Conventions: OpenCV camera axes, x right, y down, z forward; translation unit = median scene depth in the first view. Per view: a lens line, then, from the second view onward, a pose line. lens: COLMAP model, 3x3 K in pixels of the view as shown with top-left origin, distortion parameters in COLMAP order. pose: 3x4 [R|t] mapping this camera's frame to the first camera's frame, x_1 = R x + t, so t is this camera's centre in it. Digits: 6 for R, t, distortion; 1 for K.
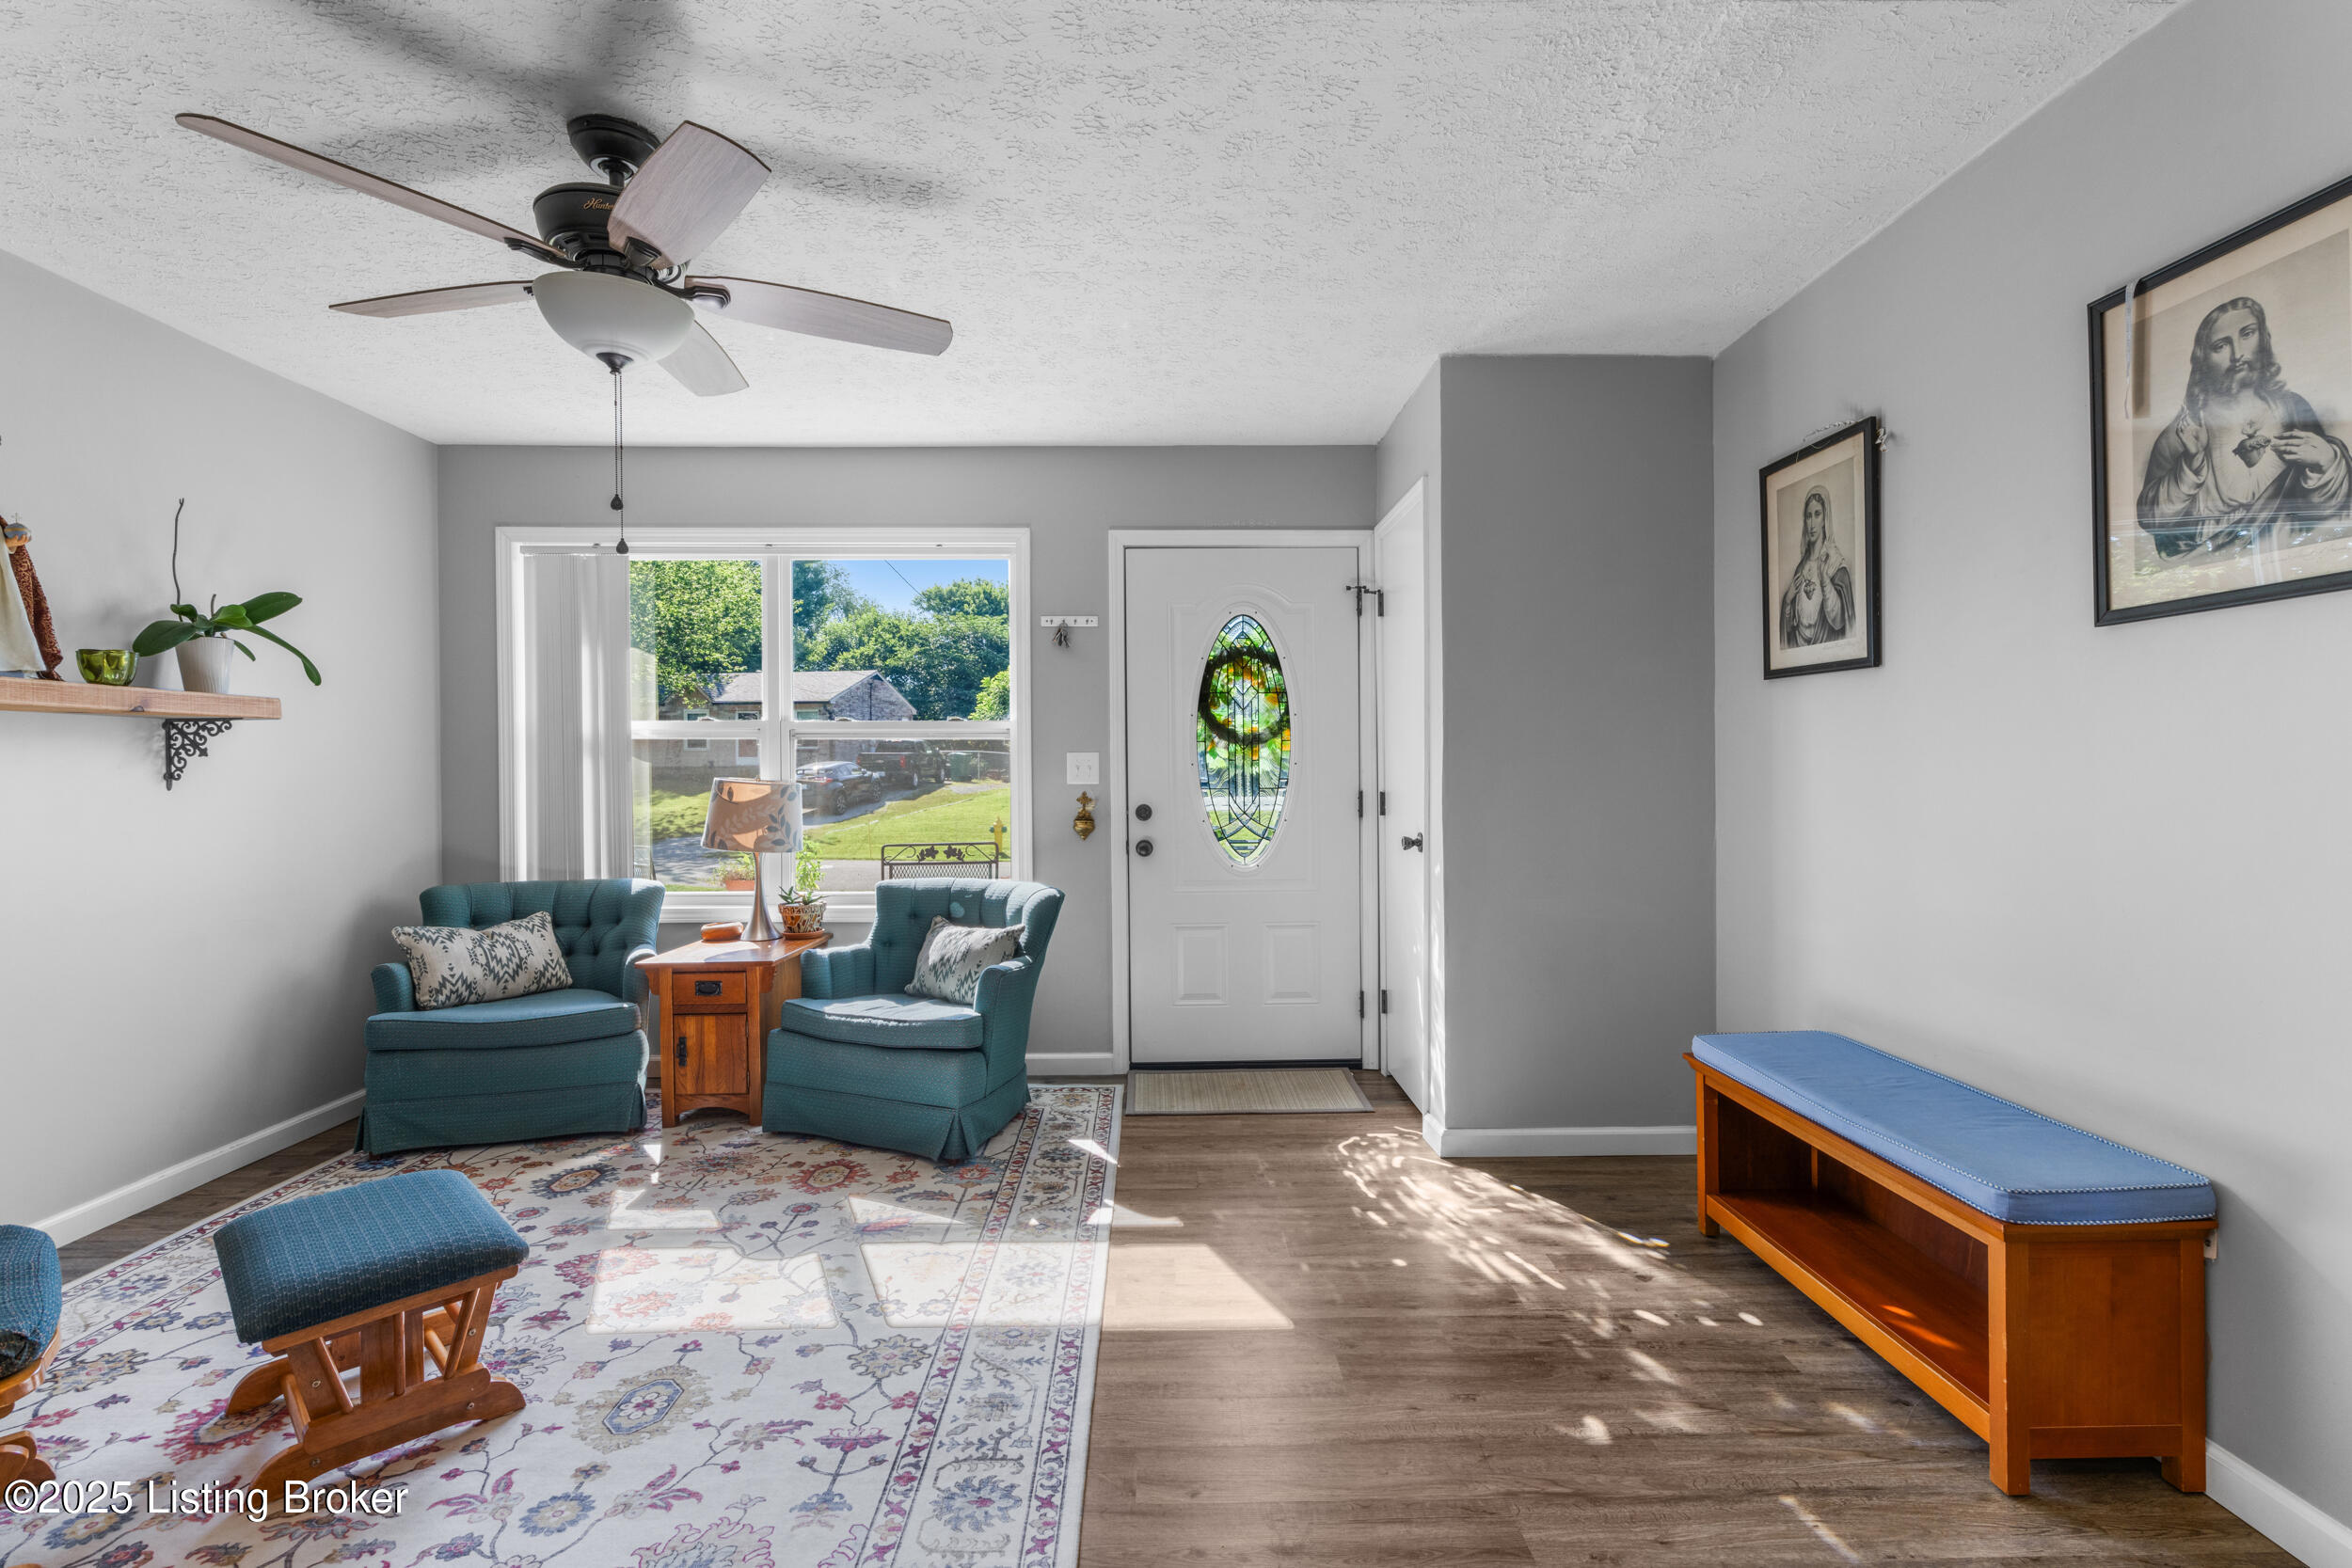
lens RADIAL K [[1075.8, 0, 1176.0], [0, 1075.8, 784.0], [0, 0, 1]] dist [0.001333, 0.000006]
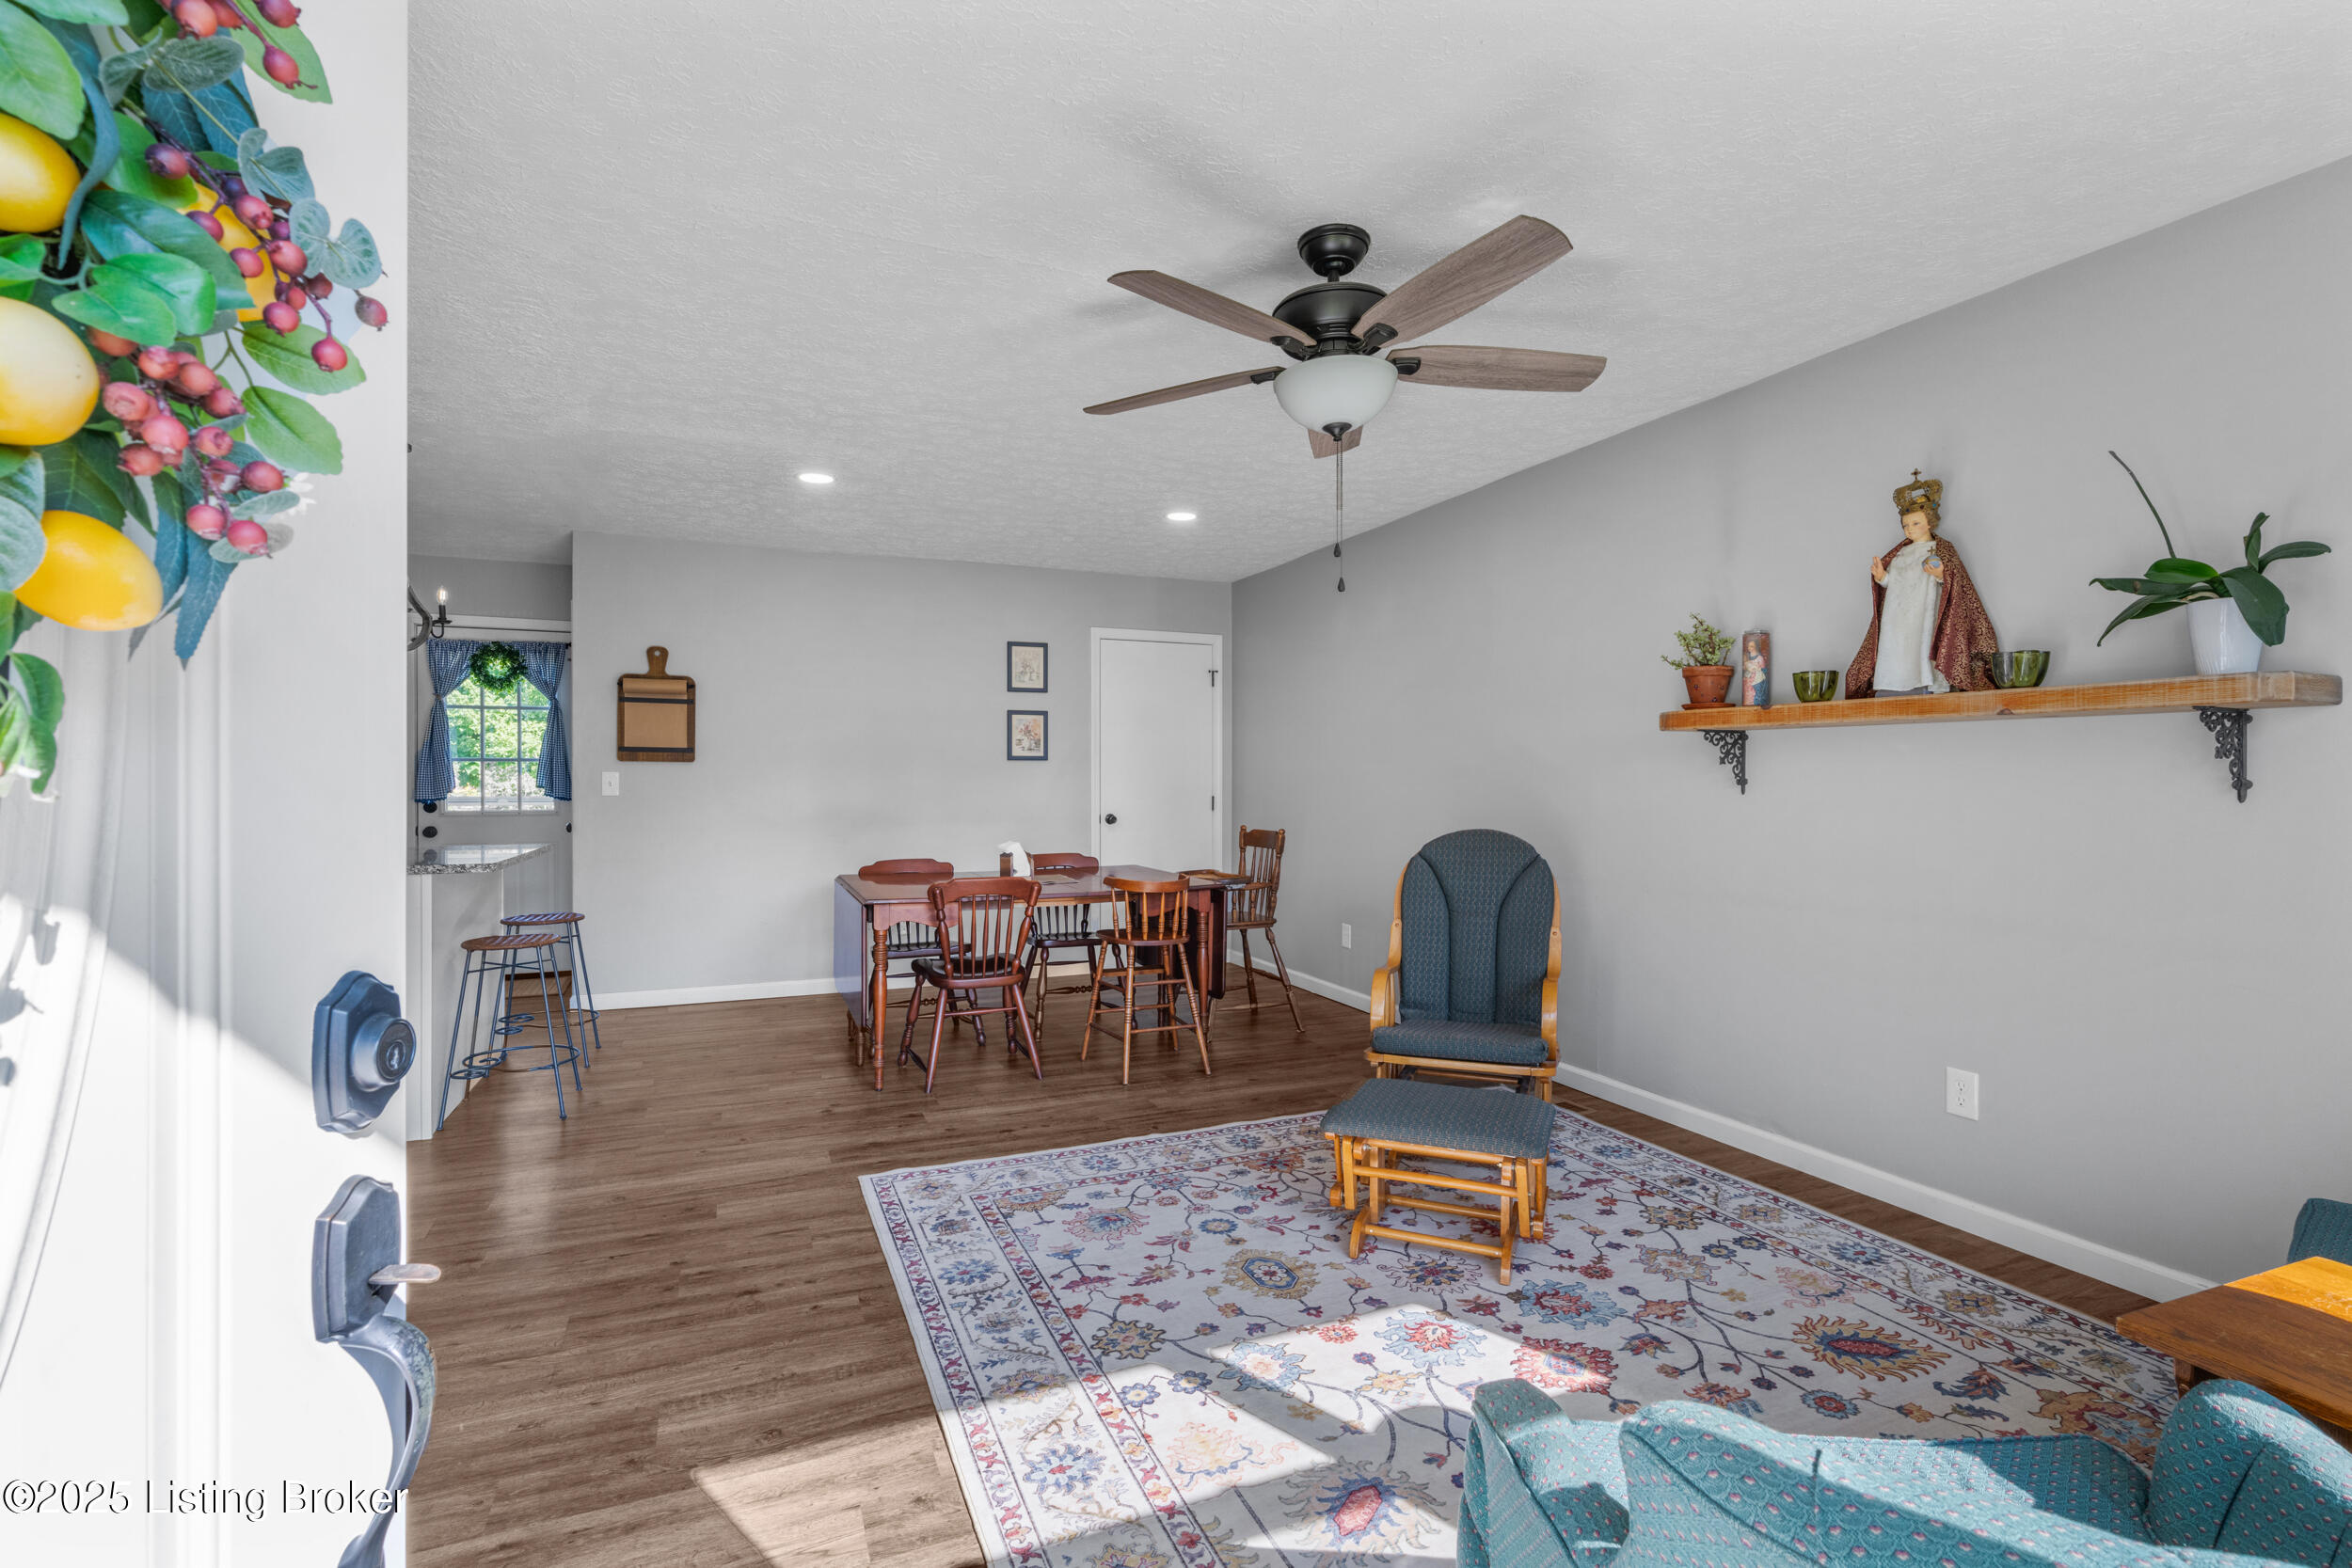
lens RADIAL K [[1075.8, 0, 1176.0], [0, 1075.8, 784.0], [0, 0, 1]] dist [0.001333, 0.000006]
pose [[-0.929171, 0.009081, -0.369538, 0.077185], [0.000202, 0.999711, 0.024058, -0.036034], [0.369649, 0.022279, -0.928904, 2.072431]]
